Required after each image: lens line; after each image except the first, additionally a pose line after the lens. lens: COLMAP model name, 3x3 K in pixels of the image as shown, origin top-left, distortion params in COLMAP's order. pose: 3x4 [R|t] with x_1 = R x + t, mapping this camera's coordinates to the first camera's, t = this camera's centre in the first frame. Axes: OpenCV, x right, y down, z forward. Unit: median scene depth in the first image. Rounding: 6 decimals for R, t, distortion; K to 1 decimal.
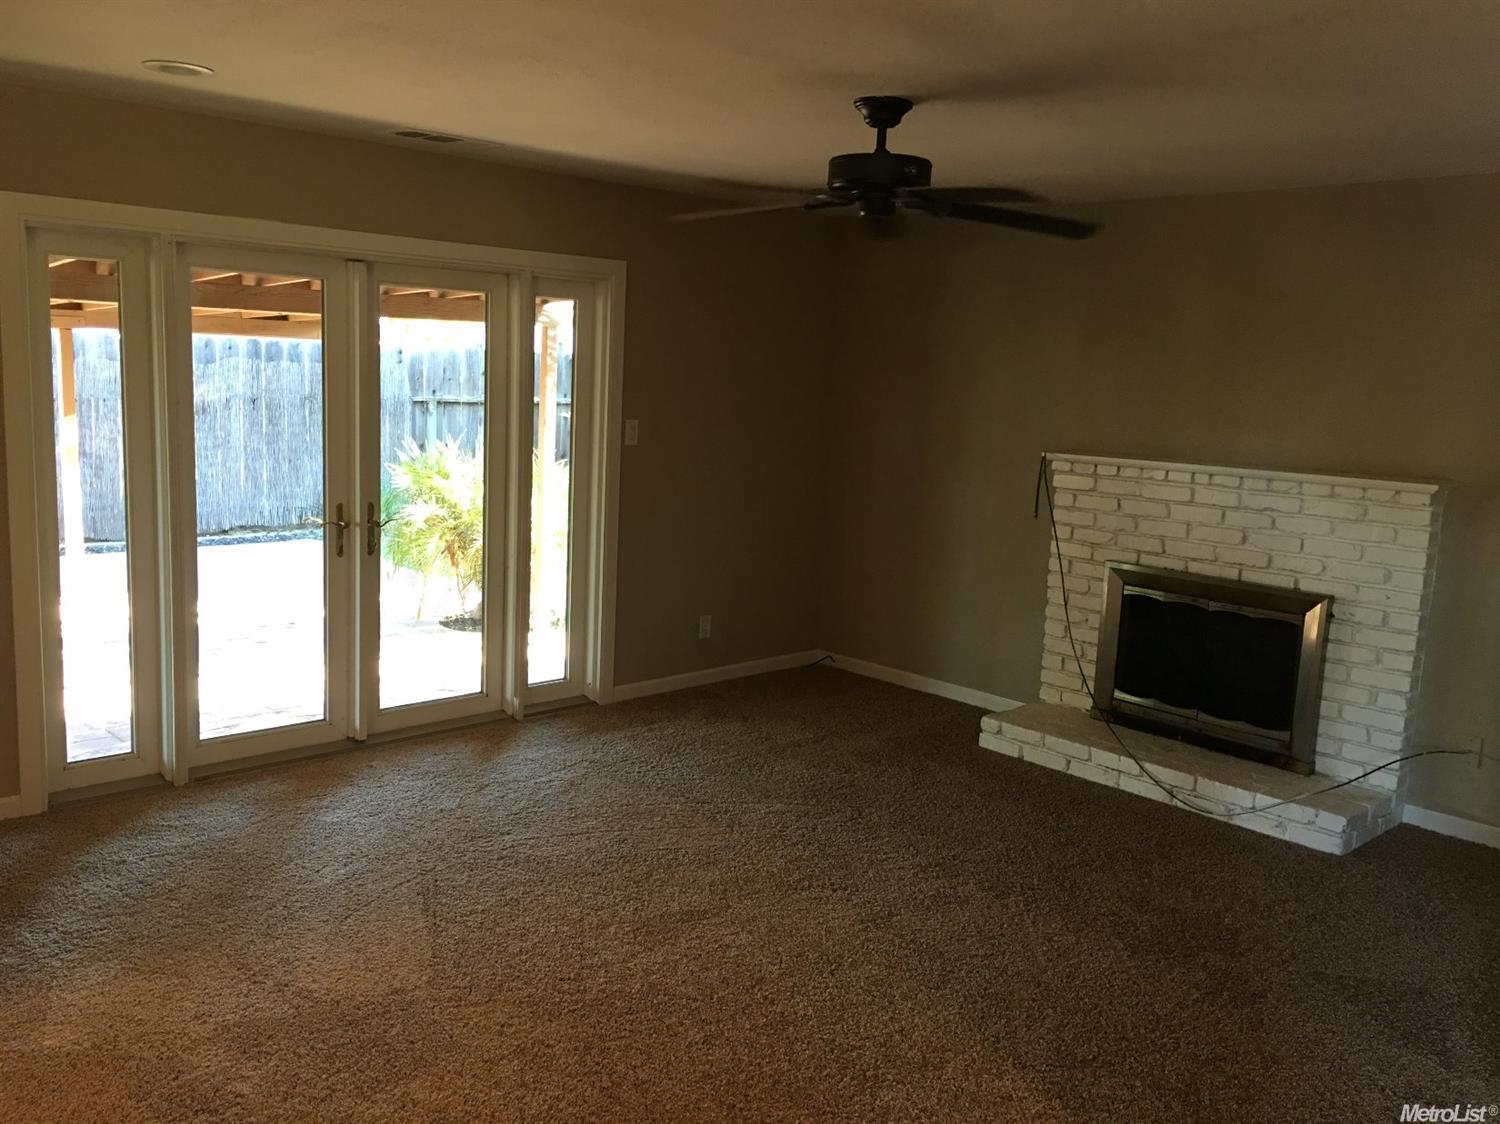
lens RADIAL K [[1261.9, 0, 741.0], [0, 1261.9, 559.2], [0, 0, 1]] dist [0.048818, -0.045010]
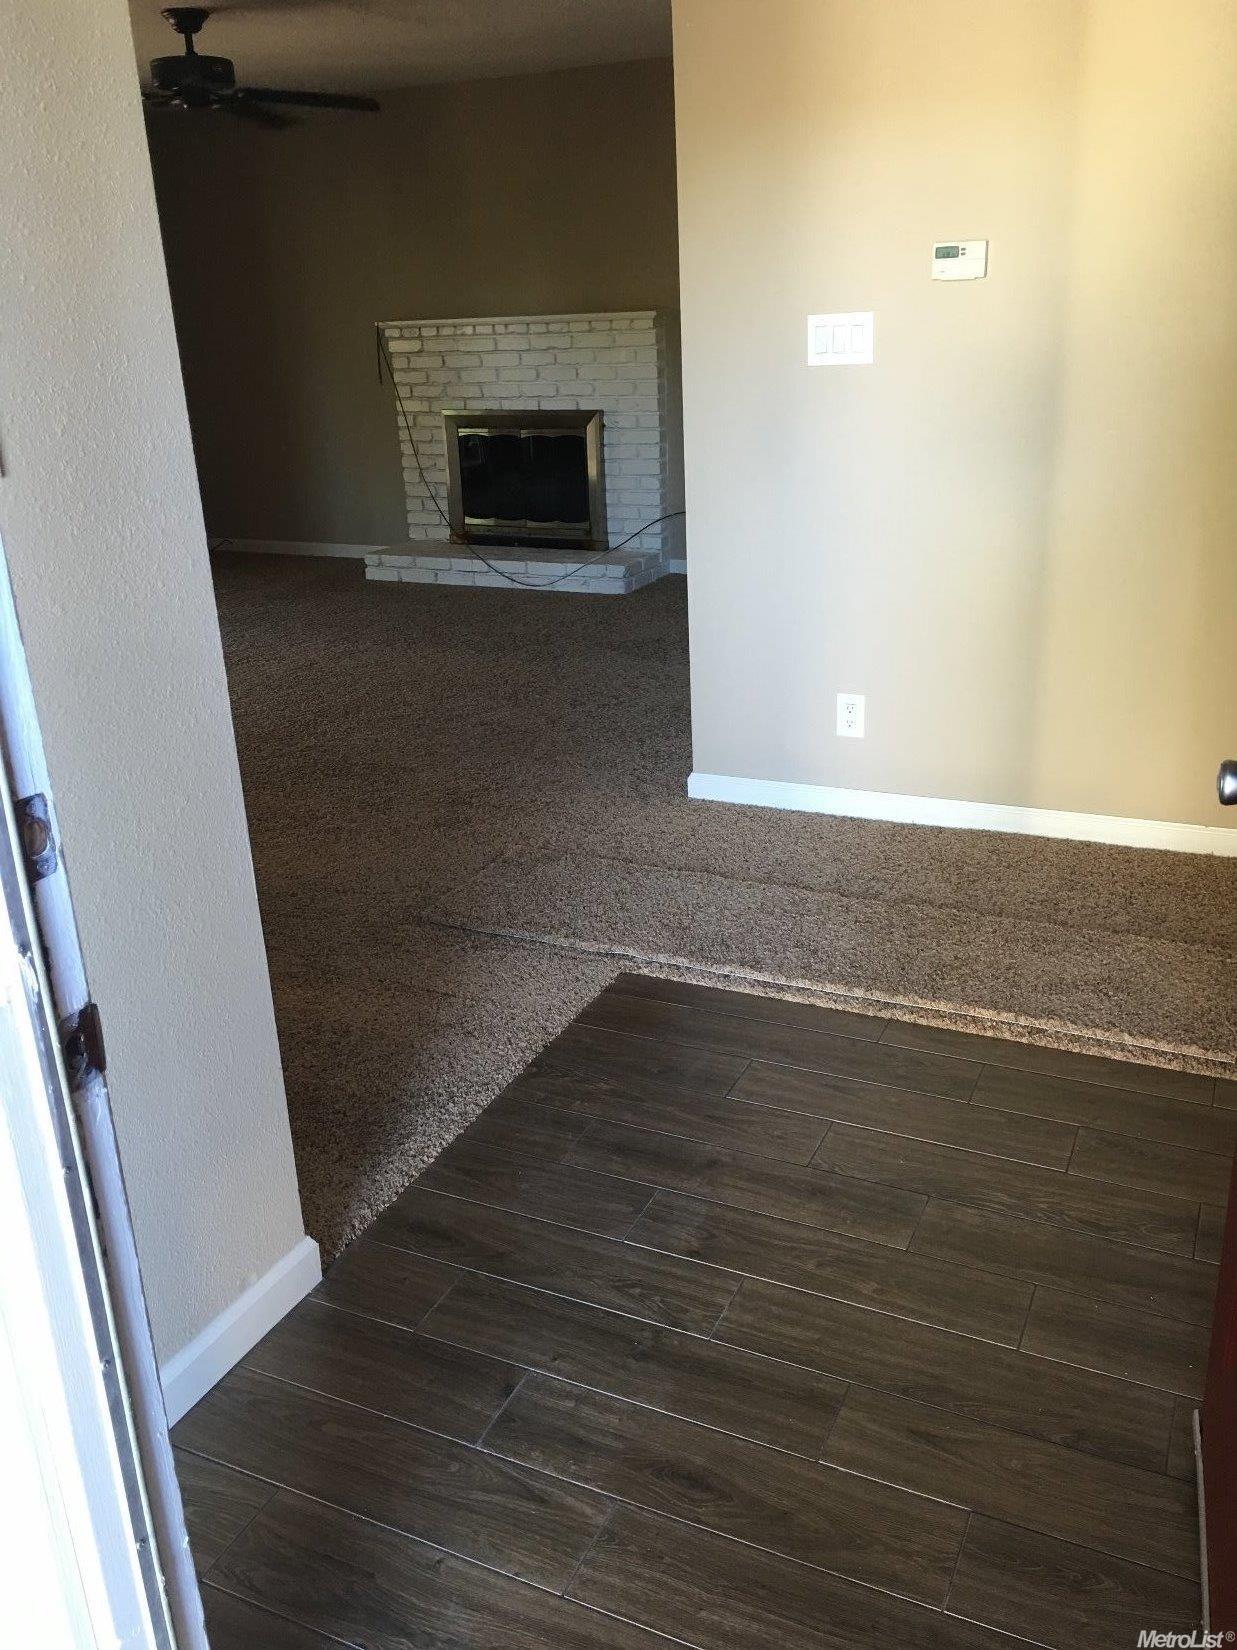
lens RADIAL K [[1388.1, 0, 624.1], [0, 1388.1, 836.4], [0, 0, 1]] dist [0.048818, -0.045010]
pose [[0.926020, -0.205053, 0.316924, -0.061166], [0.131472, 0.962222, 0.238419, 0.101065], [-0.353840, -0.179114, 0.917995, -0.382063]]
